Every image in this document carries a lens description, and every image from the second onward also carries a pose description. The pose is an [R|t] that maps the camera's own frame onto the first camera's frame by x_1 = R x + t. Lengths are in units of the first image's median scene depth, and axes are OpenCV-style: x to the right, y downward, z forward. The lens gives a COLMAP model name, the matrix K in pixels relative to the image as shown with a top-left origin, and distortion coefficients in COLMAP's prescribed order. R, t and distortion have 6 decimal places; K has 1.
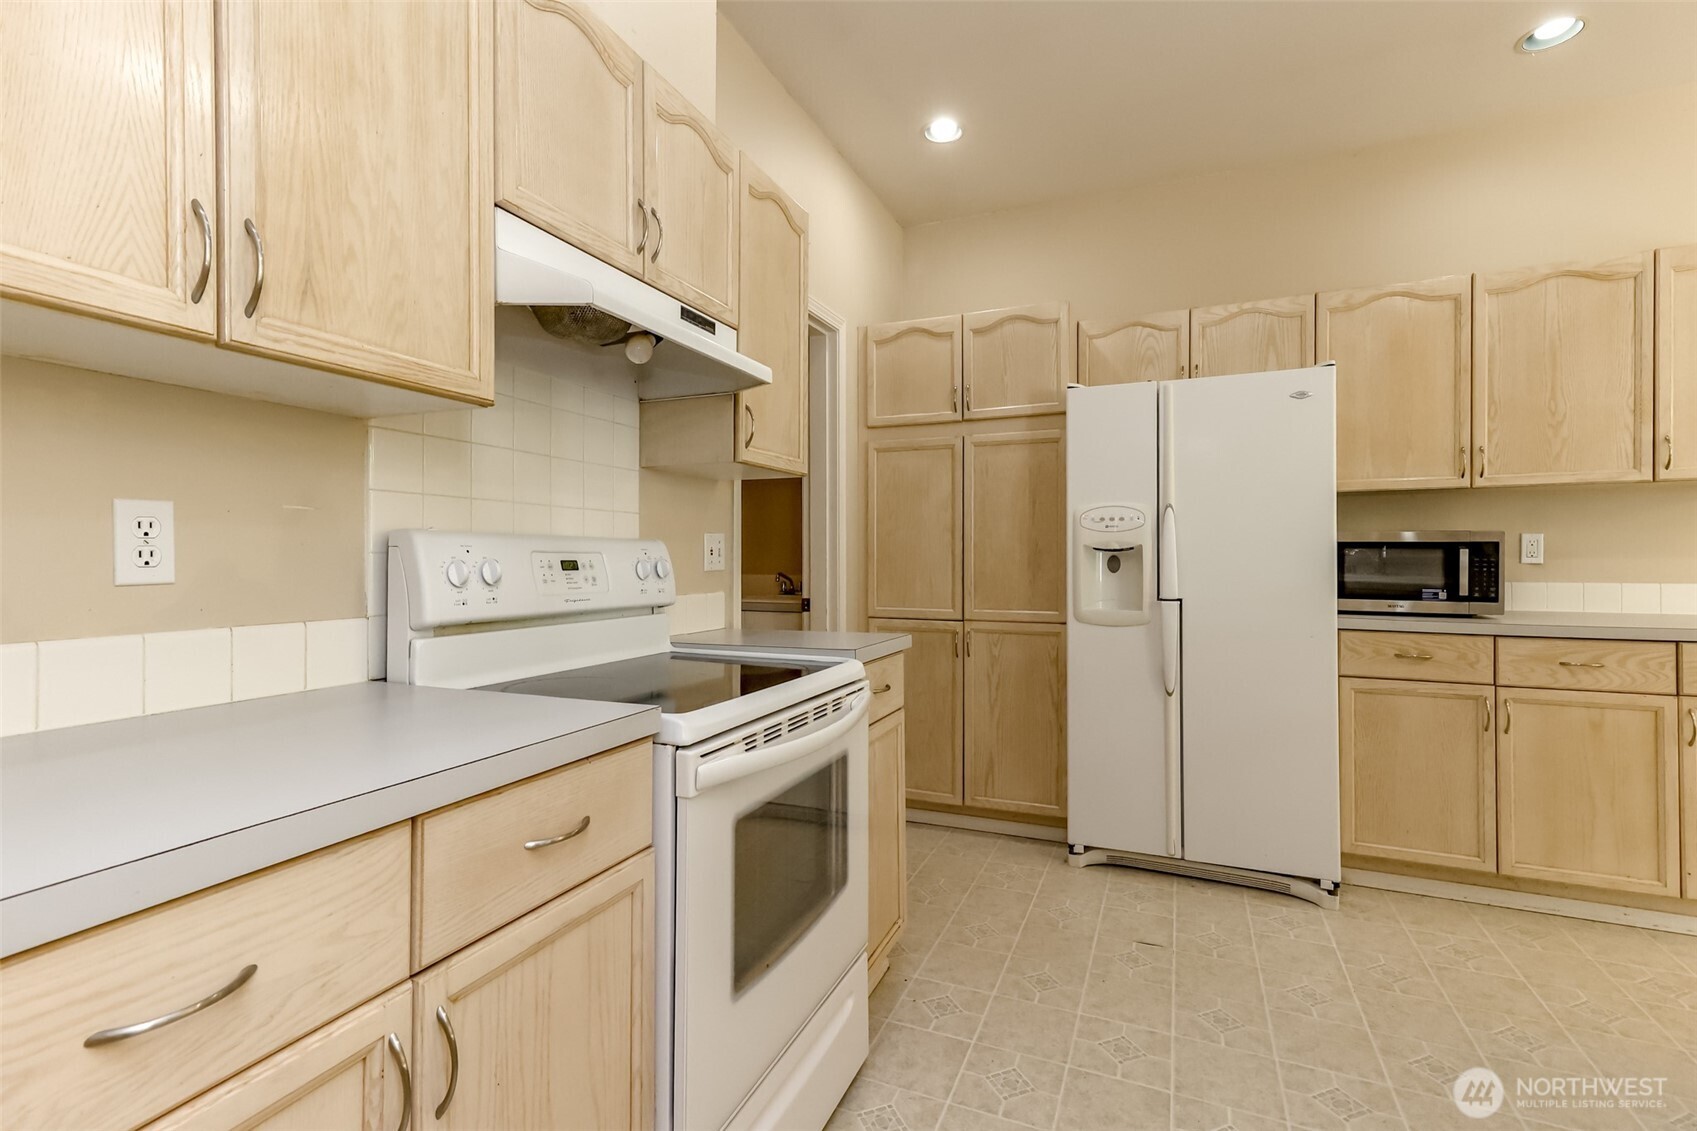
lens RADIAL K [[773.2, 0, 850.0], [0, 773.2, 553.3], [0, 0, 1]] dist [0.019180, 0.000158]
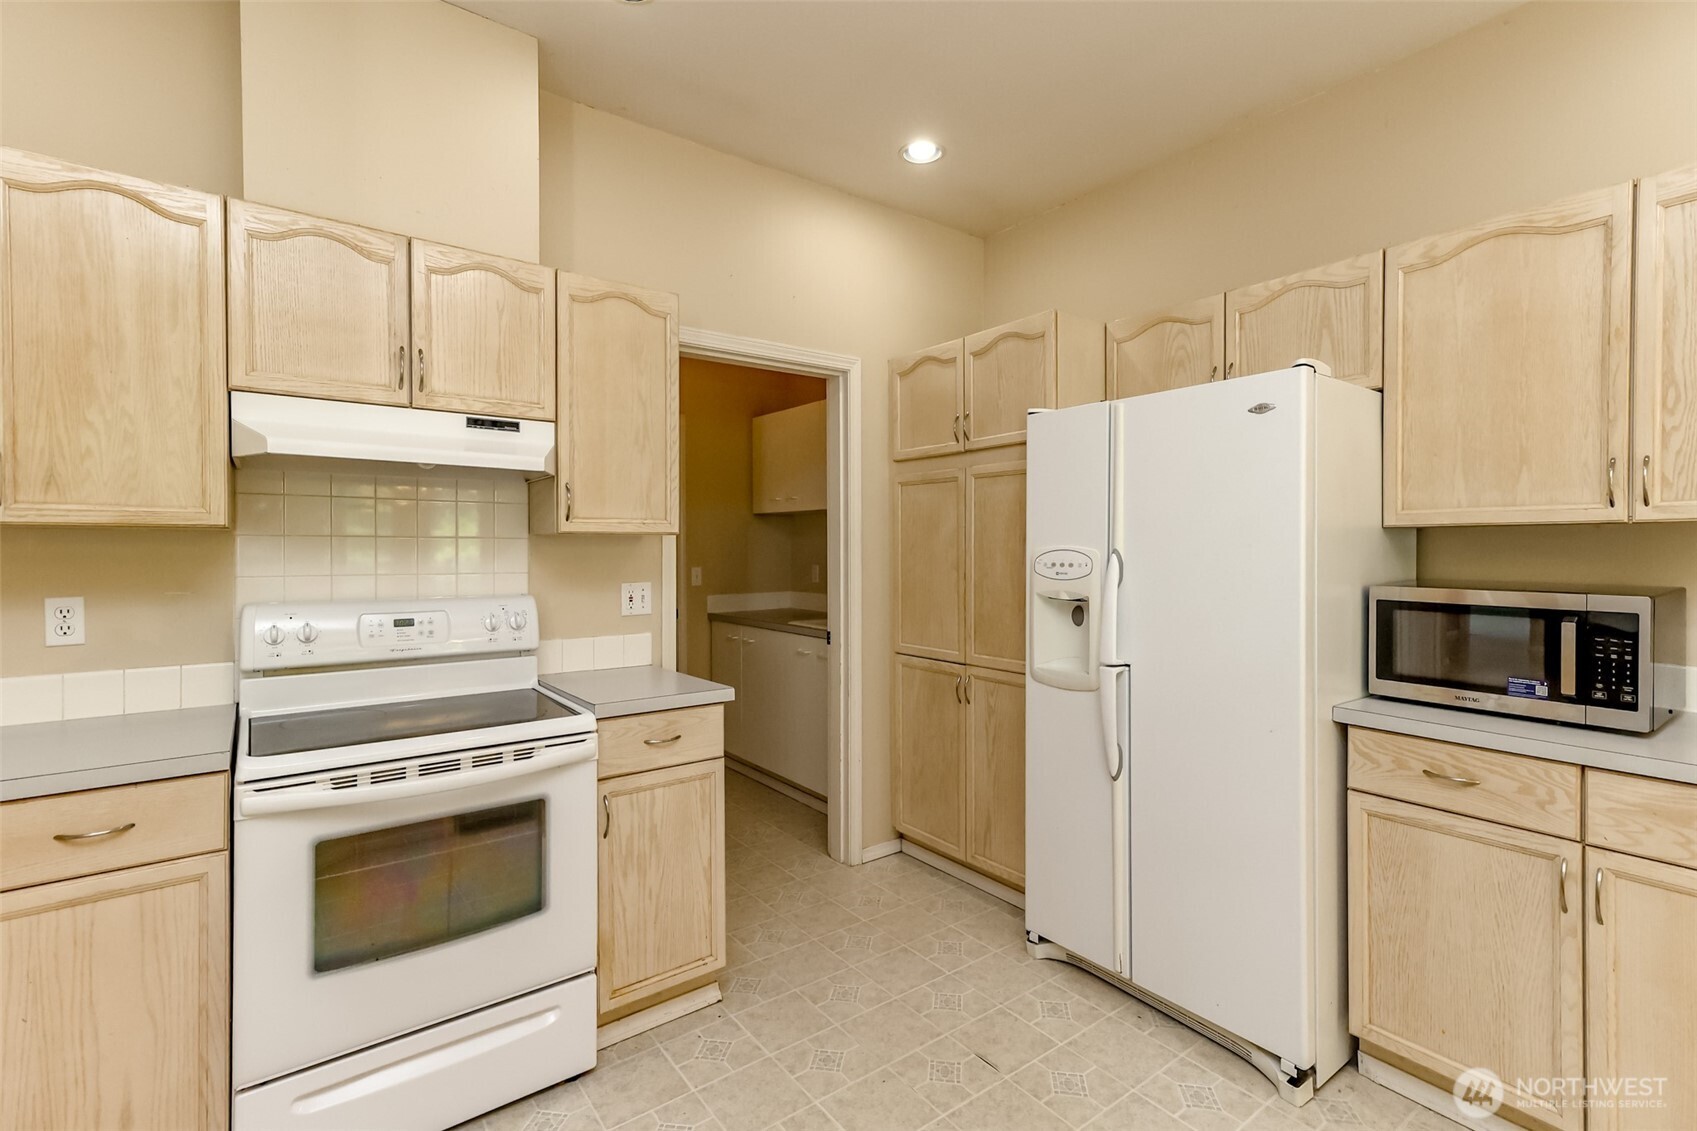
lens RADIAL K [[773.2, 0, 850.0], [0, 773.2, 553.3], [0, 0, 1]] dist [0.019180, 0.000158]
pose [[0.864204, 0.002614, -0.503134, 0.601142], [0.003564, 0.999930, 0.011316, -0.071854], [0.503128, -0.011573, 0.864134, 0.146454]]
